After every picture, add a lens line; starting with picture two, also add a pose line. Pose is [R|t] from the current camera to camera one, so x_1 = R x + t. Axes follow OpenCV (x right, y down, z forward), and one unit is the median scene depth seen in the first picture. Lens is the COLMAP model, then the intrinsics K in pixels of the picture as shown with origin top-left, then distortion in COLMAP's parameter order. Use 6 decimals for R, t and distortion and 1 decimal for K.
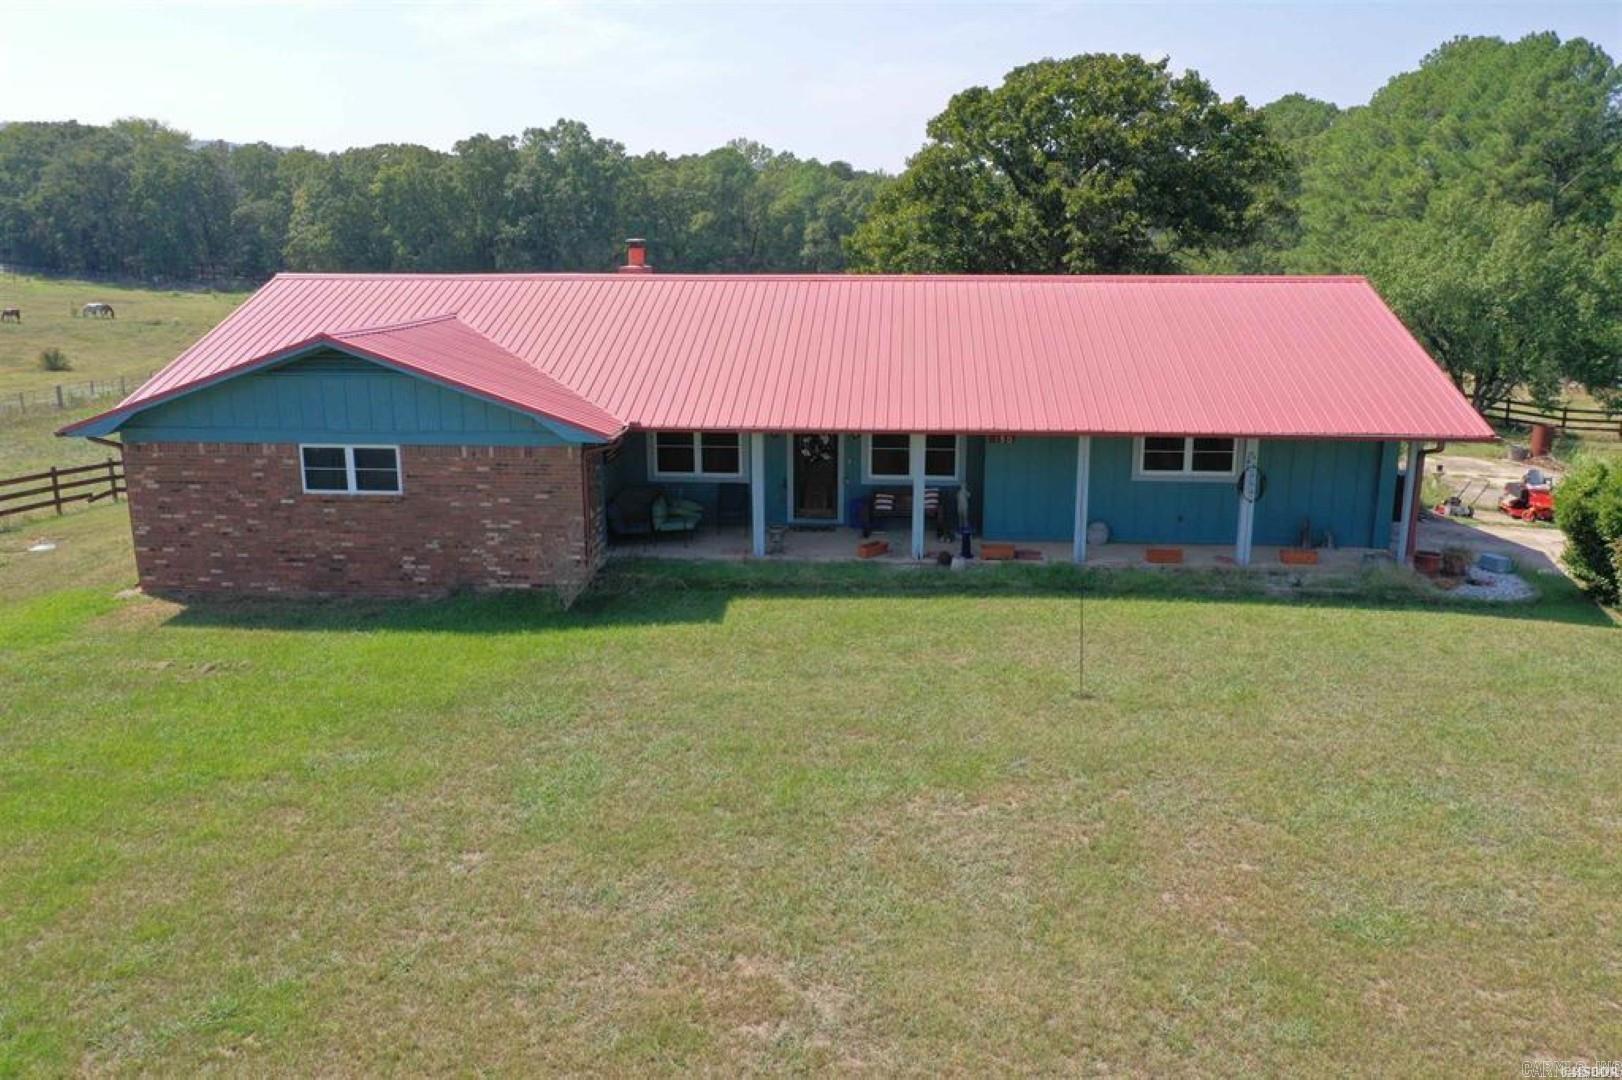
lens RADIAL K [[1256.3, 0, 811.0], [0, 1256.3, 540.0], [0, 0, 1]] dist [-0.002476, -0.011162]
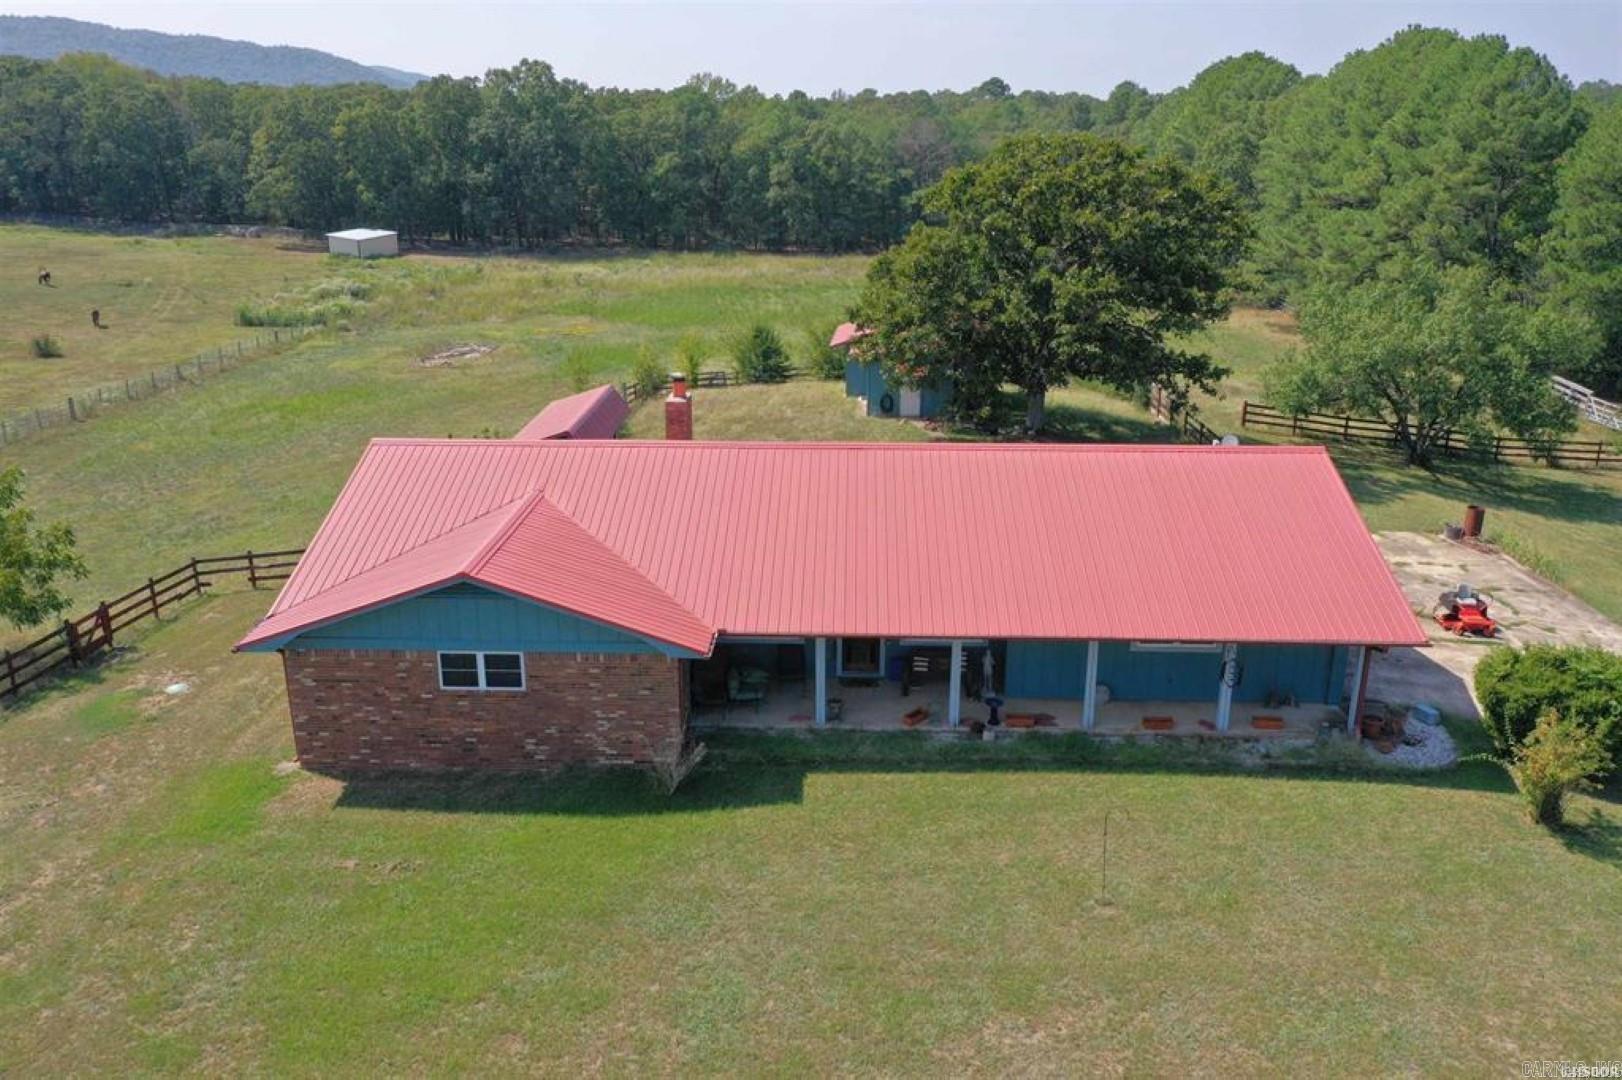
lens RADIAL K [[1251.8, 0, 811.0], [0, 1251.8, 540.0], [0, 0, 1]] dist [-0.011220, 0.001445]
pose [[0.999290, -0.011231, 0.035959, -0.051958], [0.008349, 0.996815, 0.079314, -0.145344], [-0.036735, -0.078958, 0.996201, -0.095659]]
